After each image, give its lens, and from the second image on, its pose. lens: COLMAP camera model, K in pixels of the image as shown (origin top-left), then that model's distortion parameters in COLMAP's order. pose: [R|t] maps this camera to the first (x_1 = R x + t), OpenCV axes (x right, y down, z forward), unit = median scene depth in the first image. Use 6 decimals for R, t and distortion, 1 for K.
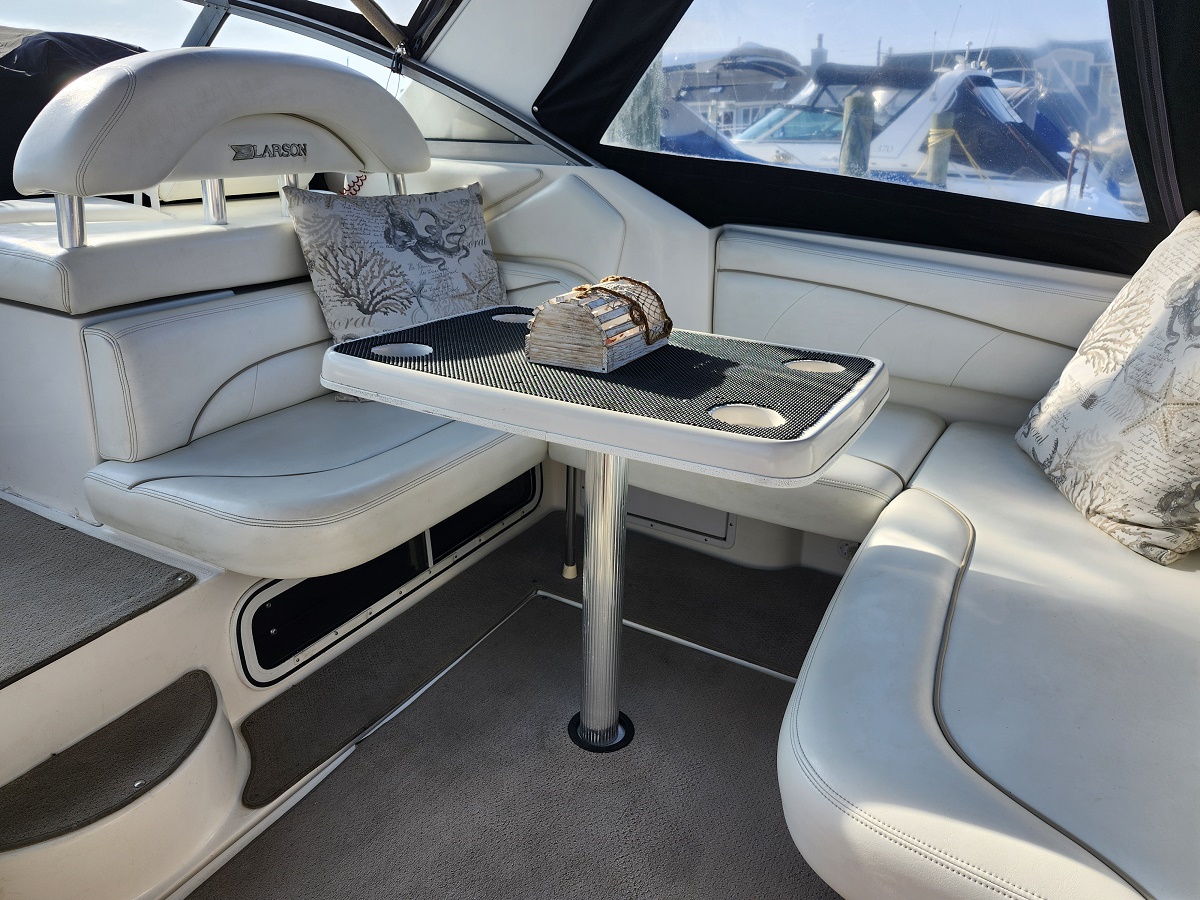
lens RADIAL K [[822.2, 0, 586.1], [0, 822.2, 439.3], [0, 0, 1]] dist [0.056147, -0.070810]
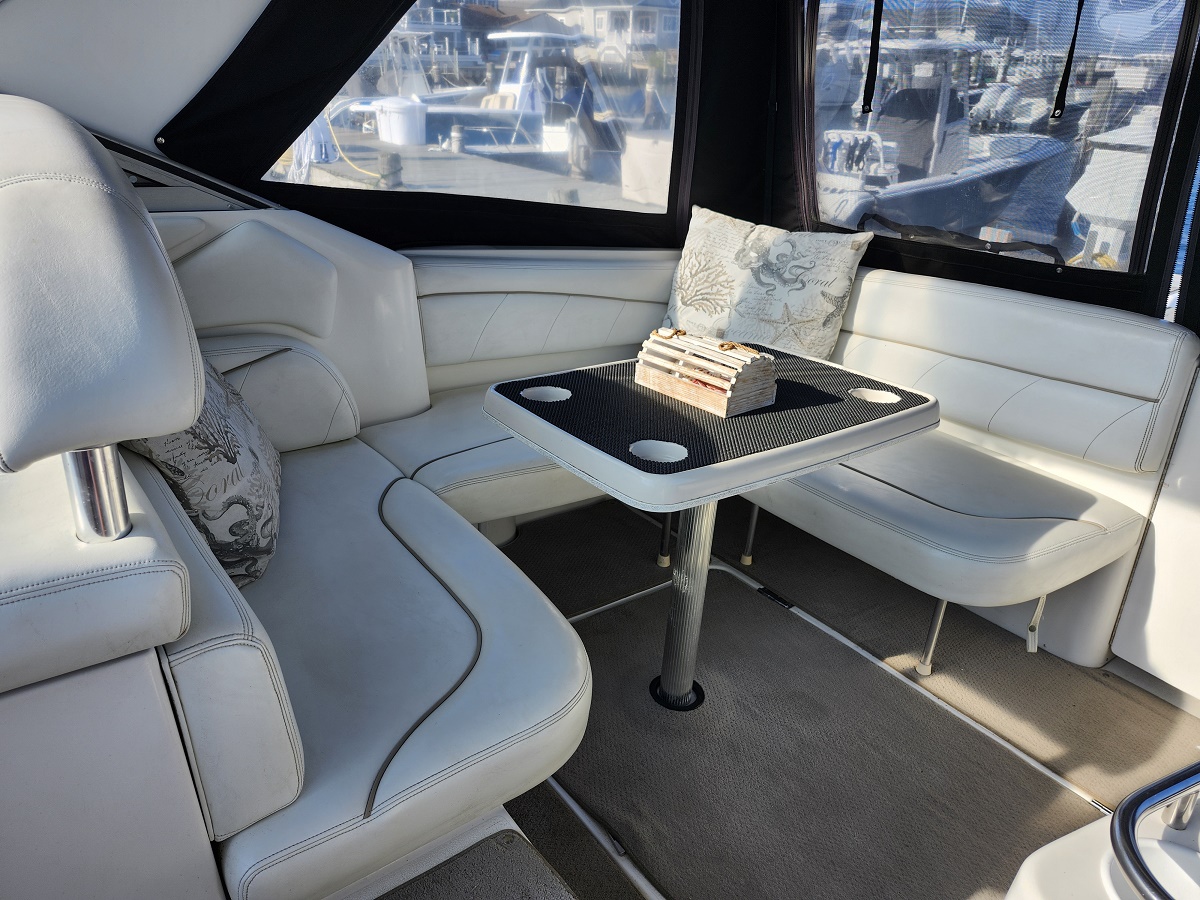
lens RADIAL K [[822.2, 0, 586.1], [0, 822.2, 439.3], [0, 0, 1]] dist [0.056147, -0.070810]
pose [[0.414668, -0.353280, 0.838596, -0.678884], [0.279269, 0.926496, 0.252218, -0.246940], [-0.866060, 0.129607, 0.482849, 0.360296]]
